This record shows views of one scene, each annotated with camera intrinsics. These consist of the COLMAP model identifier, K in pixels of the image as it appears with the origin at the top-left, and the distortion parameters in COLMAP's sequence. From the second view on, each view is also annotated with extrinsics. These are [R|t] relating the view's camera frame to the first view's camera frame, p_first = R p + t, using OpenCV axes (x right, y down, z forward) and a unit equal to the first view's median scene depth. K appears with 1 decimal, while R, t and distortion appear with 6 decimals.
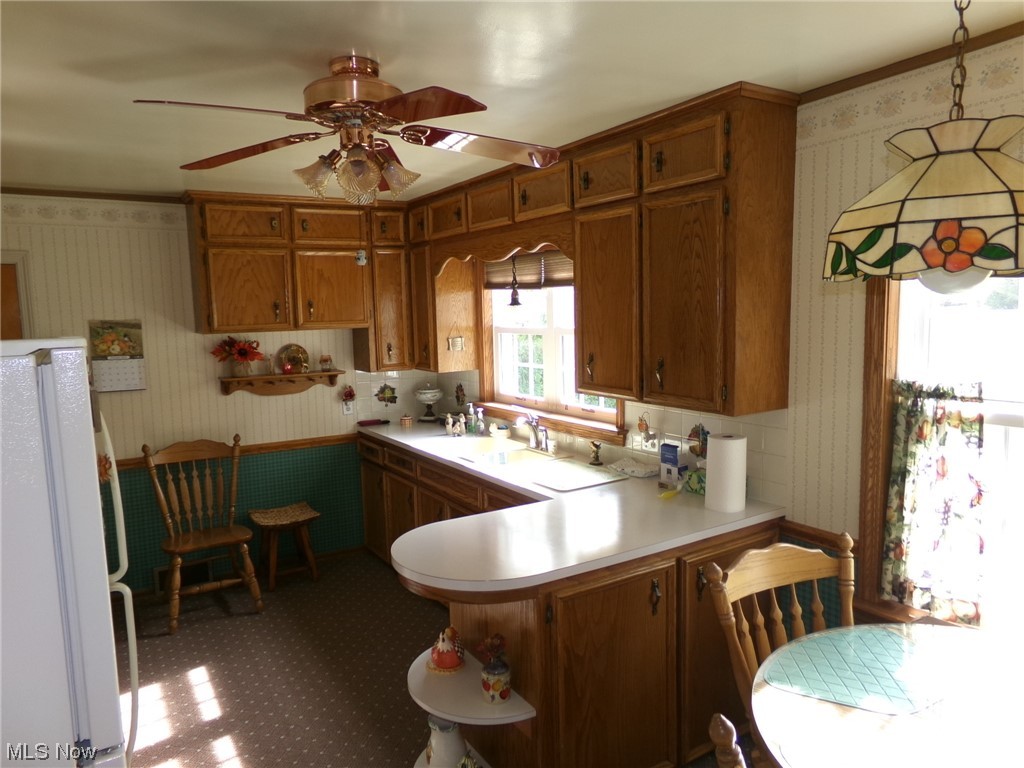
lens RADIAL K [[701.7, 0, 511.1], [0, 701.7, 377.9], [0, 0, 1]] dist [-0.031434, 0.051174]
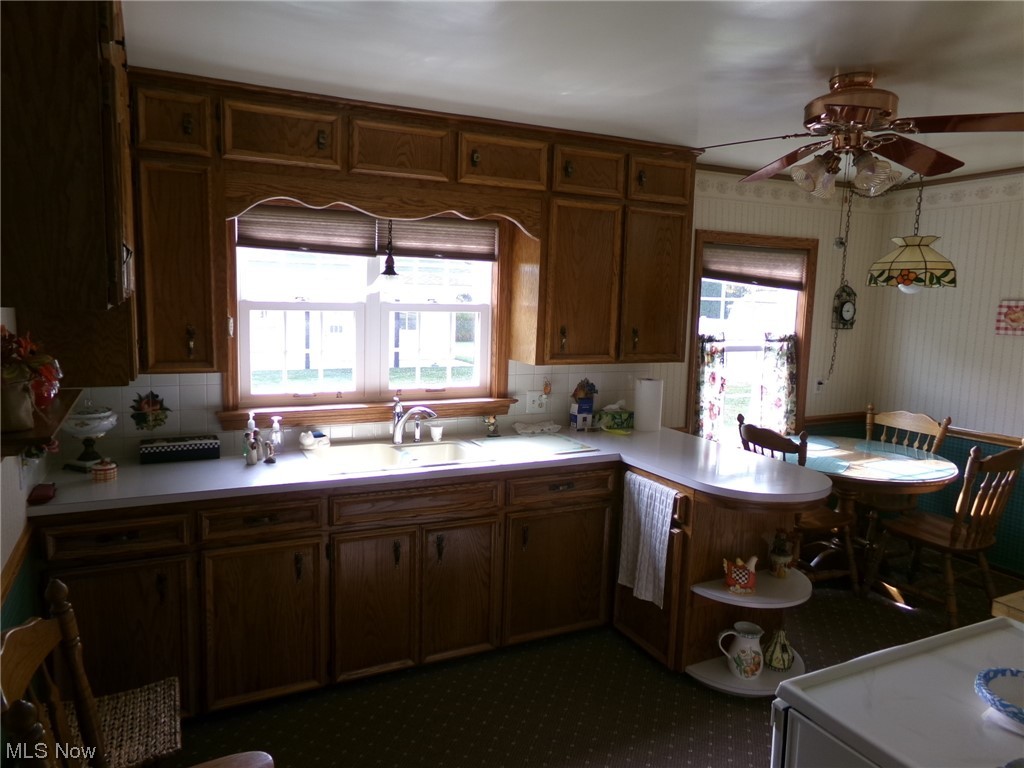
lens RADIAL K [[701.7, 0, 505.9], [0, 701.7, 380.0], [0, 0, 1]] dist [-0.031434, 0.051174]
pose [[0.098075, -0.095282, 0.990607, -1.127800], [0.070163, 0.993591, 0.088622, -0.062888], [-0.992703, 0.060812, 0.104132, 1.104473]]
